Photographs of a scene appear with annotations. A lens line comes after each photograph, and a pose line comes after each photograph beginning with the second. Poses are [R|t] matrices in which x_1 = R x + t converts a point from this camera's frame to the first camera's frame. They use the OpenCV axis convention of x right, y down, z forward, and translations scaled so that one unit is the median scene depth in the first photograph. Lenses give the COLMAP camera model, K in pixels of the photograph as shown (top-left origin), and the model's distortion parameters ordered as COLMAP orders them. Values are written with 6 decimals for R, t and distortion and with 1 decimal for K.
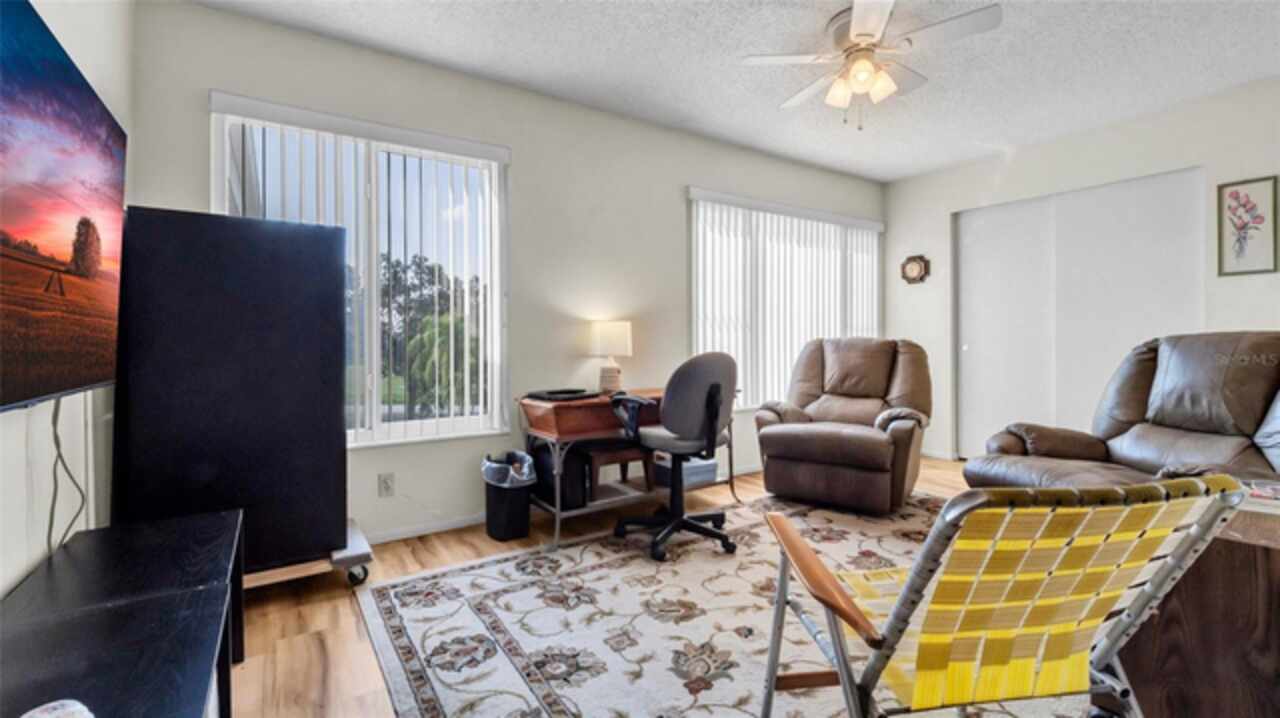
lens RADIAL K [[561.2, 0, 635.1], [0, 561.2, 346.2], [0, 0, 1]] dist [-0.002571, -0.000143]
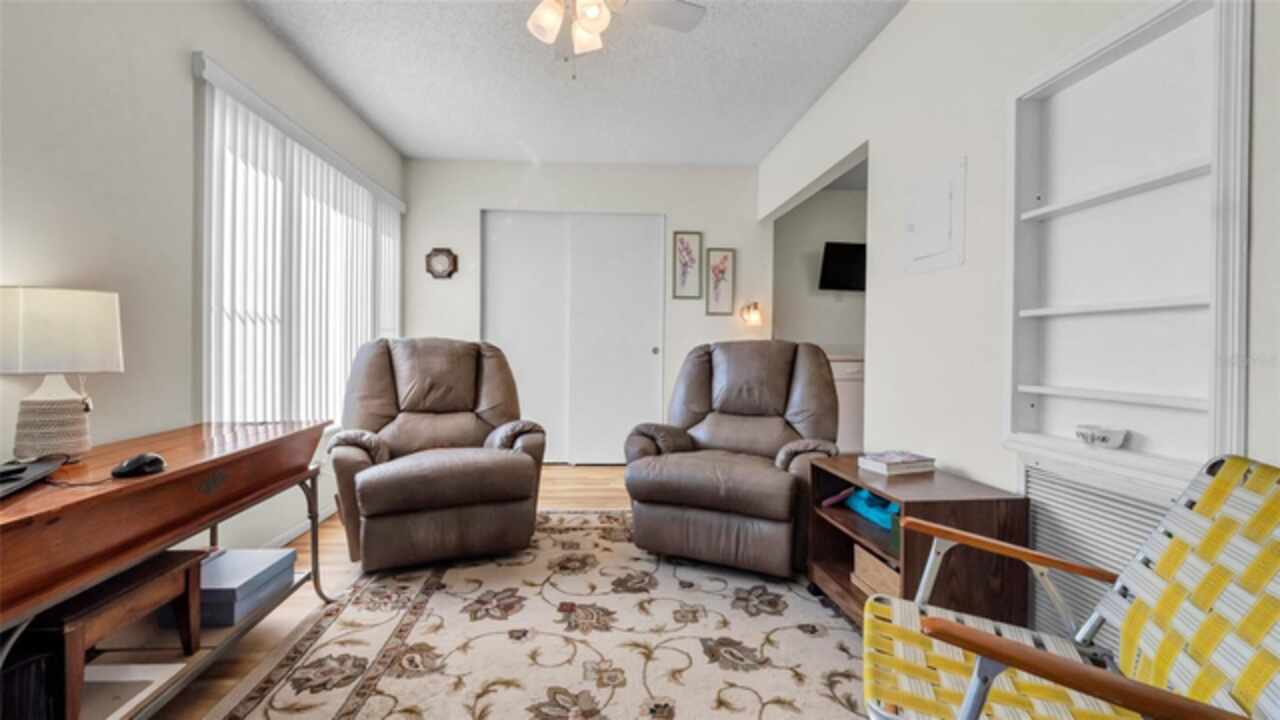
lens RADIAL K [[561.2, 0, 635.1], [0, 561.2, 347.2], [0, 0, 1]] dist [-0.002571, -0.000143]
pose [[0.481960, 0.002996, 0.876188, -0.192881], [-0.004643, 0.999989, -0.000866, -0.004161], [-0.876181, -0.003651, 0.481969, 0.408058]]
